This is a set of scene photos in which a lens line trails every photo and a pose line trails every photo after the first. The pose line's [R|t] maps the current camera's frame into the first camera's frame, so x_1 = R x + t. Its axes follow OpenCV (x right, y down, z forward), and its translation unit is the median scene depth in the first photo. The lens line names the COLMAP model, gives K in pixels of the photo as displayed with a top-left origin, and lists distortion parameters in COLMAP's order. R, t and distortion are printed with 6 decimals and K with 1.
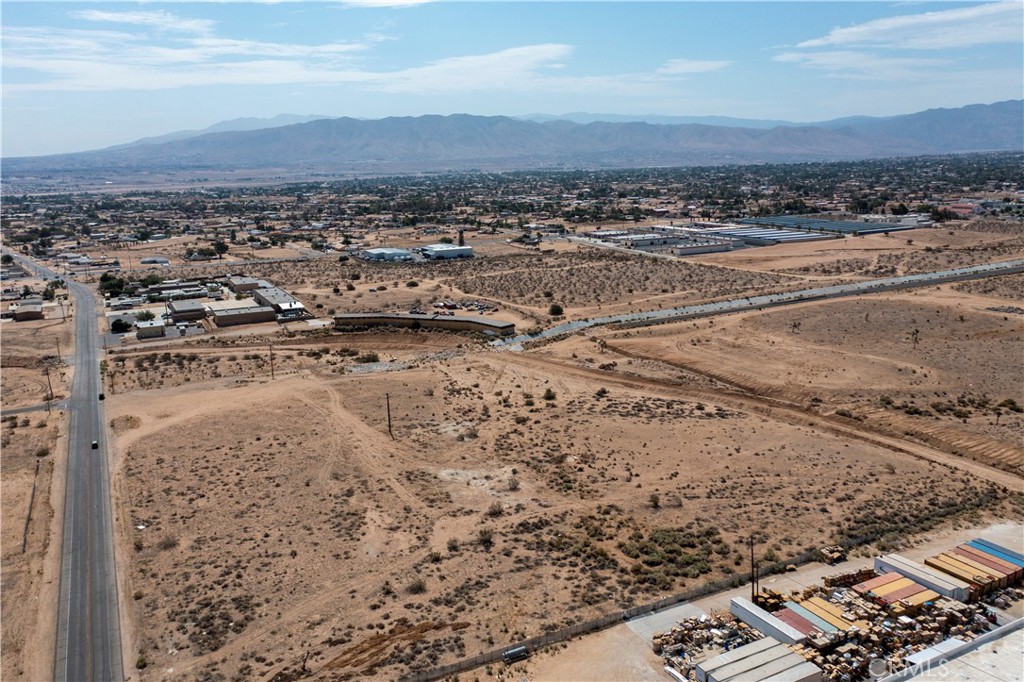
lens RADIAL K [[810.6, 0, 509.7], [0, 810.6, 343.0], [0, 0, 1]] dist [-0.001349, 0.010337]
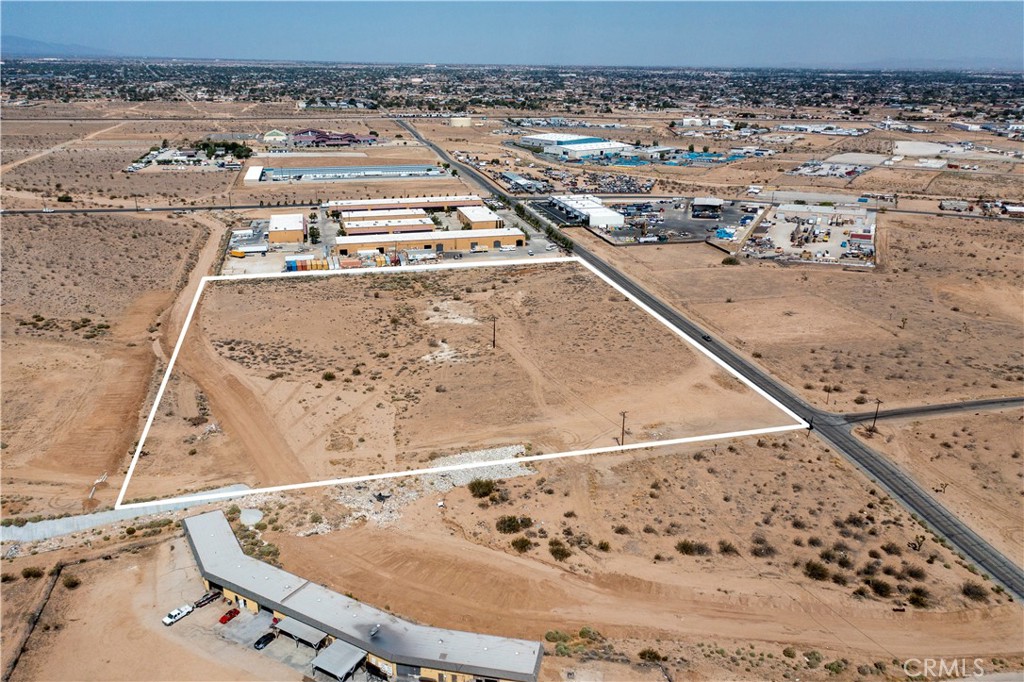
lens RADIAL K [[811.6, 0, 510.1], [0, 811.6, 334.8], [0, 0, 1]] dist [0.000250, 0.002726]
pose [[-0.972670, -0.057911, 0.224856, -0.419896], [0.068912, 0.852766, 0.517726, -0.517746], [-0.221732, 0.519072, -0.825469, 1.872214]]
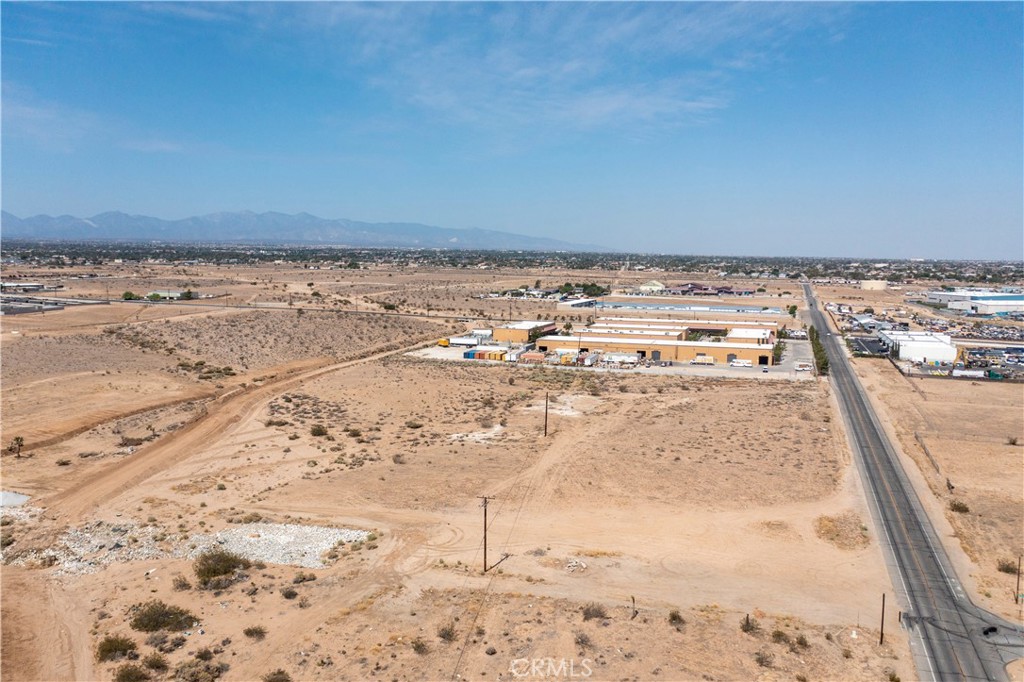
lens RADIAL K [[810.6, 0, 509.7], [0, 810.6, 343.0], [0, 0, 1]] dist [-0.001349, 0.010337]
pose [[-0.693591, -0.065971, 0.717342, -0.690787], [0.165669, 0.954498, 0.247965, -0.197456], [-0.701060, 0.290827, -0.651102, 1.453367]]
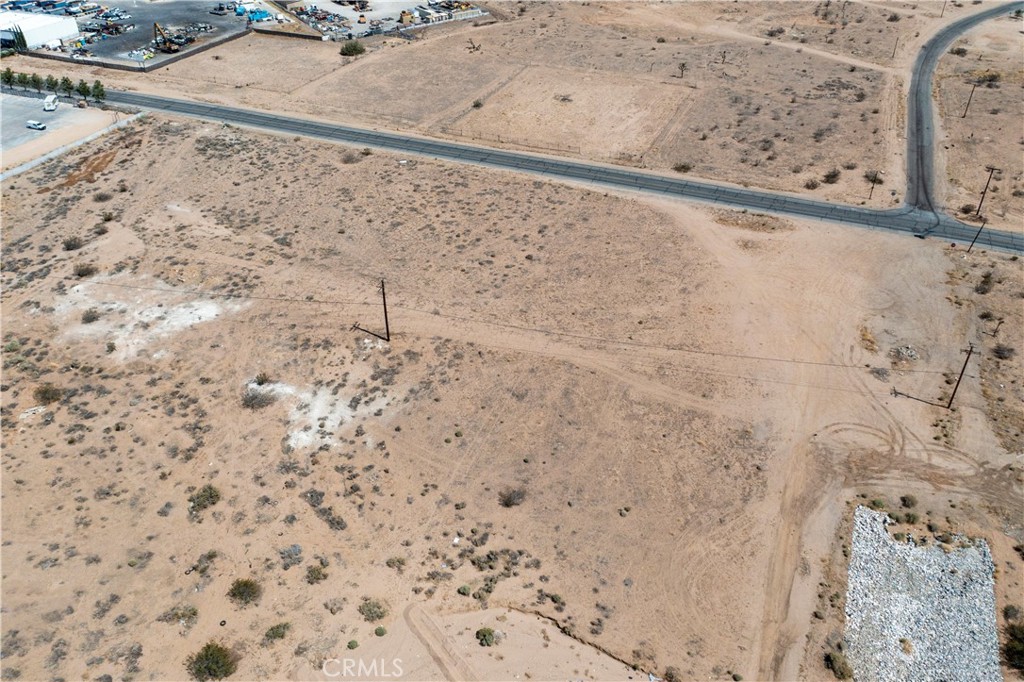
lens RADIAL K [[810.6, 0, 509.7], [0, 810.6, 343.0], [0, 0, 1]] dist [-0.001349, 0.010337]
pose [[-0.759095, 0.396470, -0.516320, 0.080837], [-0.122728, 0.691761, 0.711621, -0.290299], [0.639307, 0.603555, -0.476454, 1.232391]]
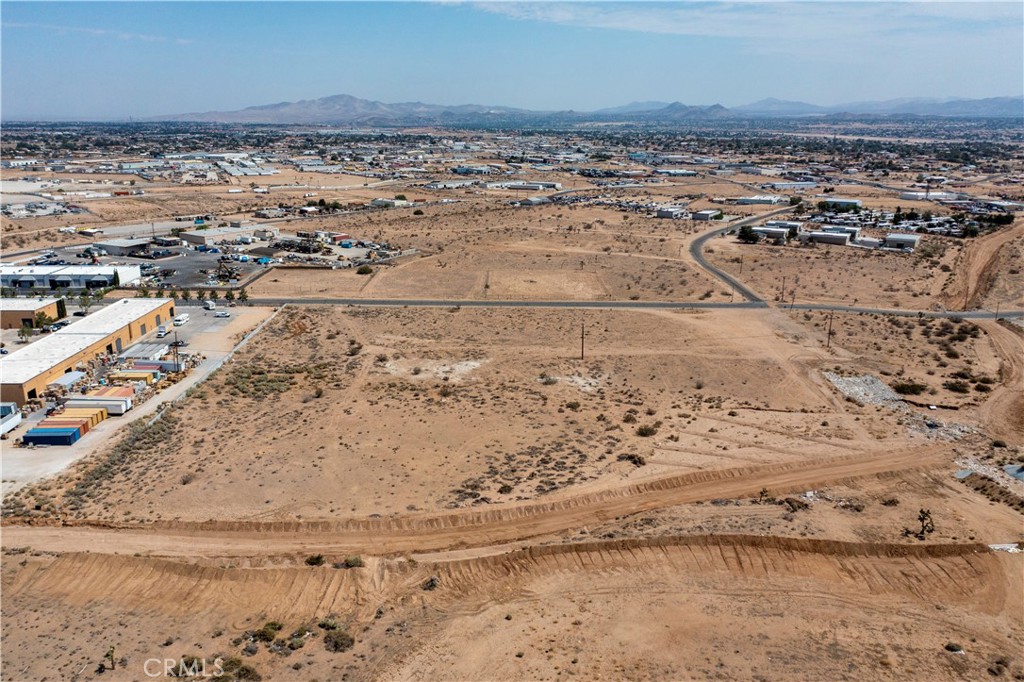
lens RADIAL K [[819.2, 0, 513.3], [0, 819.2, 328.8], [0, 0, 1]] dist [0.005192, 0.003435]
pose [[-0.450736, 0.247752, -0.857587, 0.798847], [-0.193276, 0.910837, 0.364719, -0.302190], [0.871482, 0.330143, -0.362663, 1.216336]]
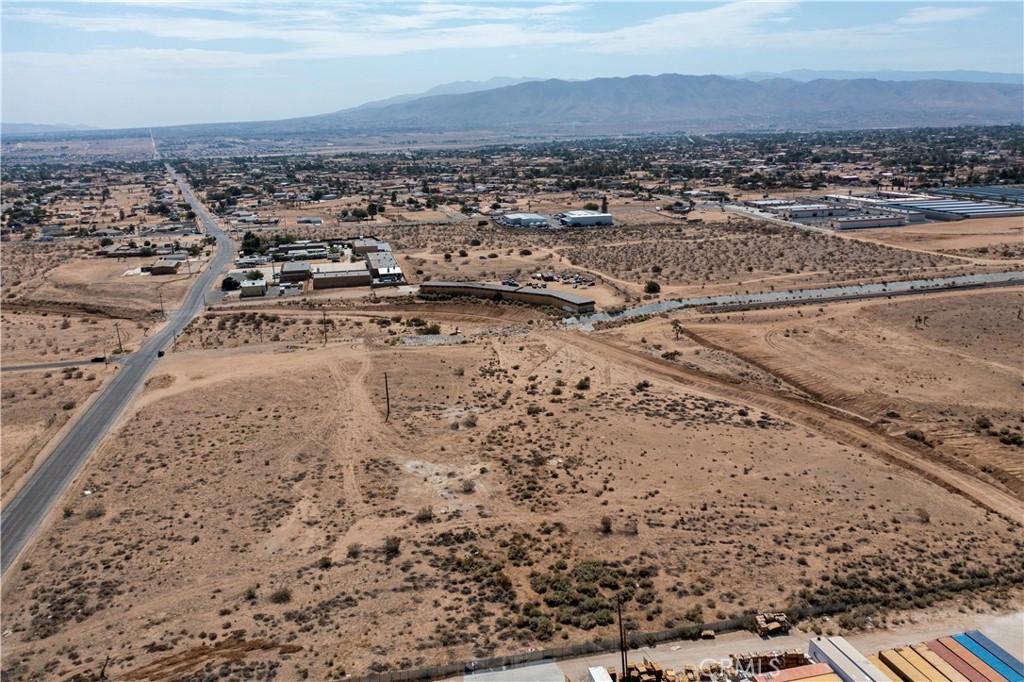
lens RADIAL K [[809.1, 0, 509.8], [0, 809.1, 342.8], [0, 0, 1]] dist [0.000115, 0.005059]
pose [[0.968925, 0.061980, -0.239464, 0.196598], [-0.051252, 0.997394, 0.050775, -0.025679], [0.241987, -0.036924, 0.969577, 0.107415]]
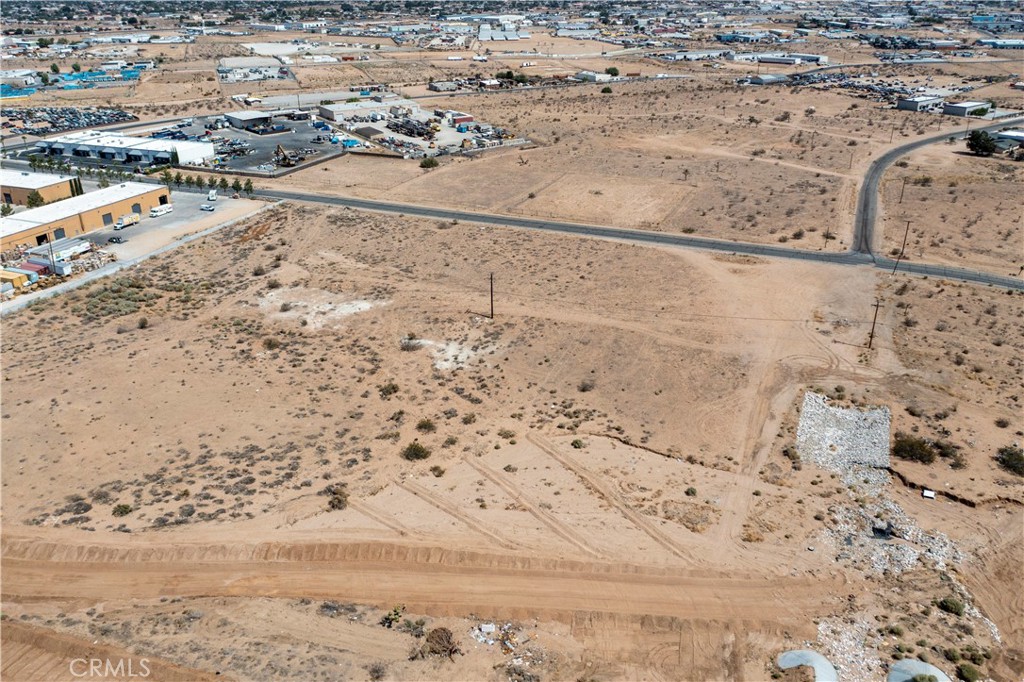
lens RADIAL K [[812.1, 0, 510.7], [0, 812.1, 344.1], [0, 0, 1]] dist [-0.000437, 0.011120]
pose [[-0.766384, 0.297789, -0.569190, 0.309813], [-0.115177, 0.808004, 0.577810, -0.339783], [0.631973, 0.508382, -0.584943, 1.413411]]
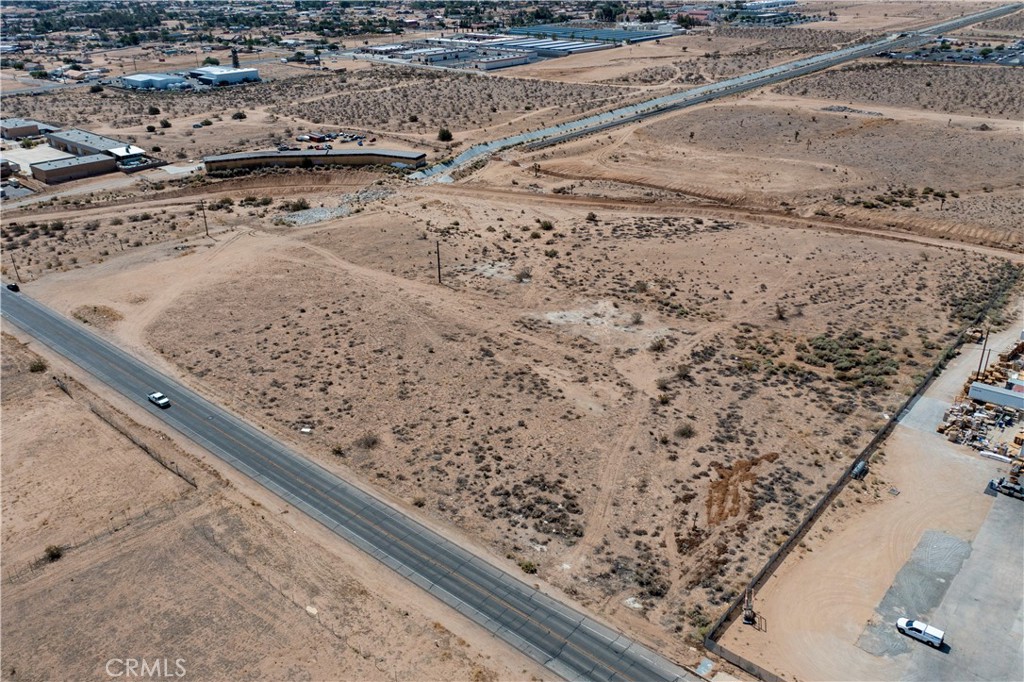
lens RADIAL K [[810.8, 0, 510.9], [0, 810.8, 338.3], [0, 0, 1]] dist [-0.001237, 0.010444]
pose [[0.925661, -0.152180, 0.346400, -0.368409], [0.076492, 0.971911, 0.222573, -0.024495], [-0.370541, -0.179530, 0.911300, 0.119634]]
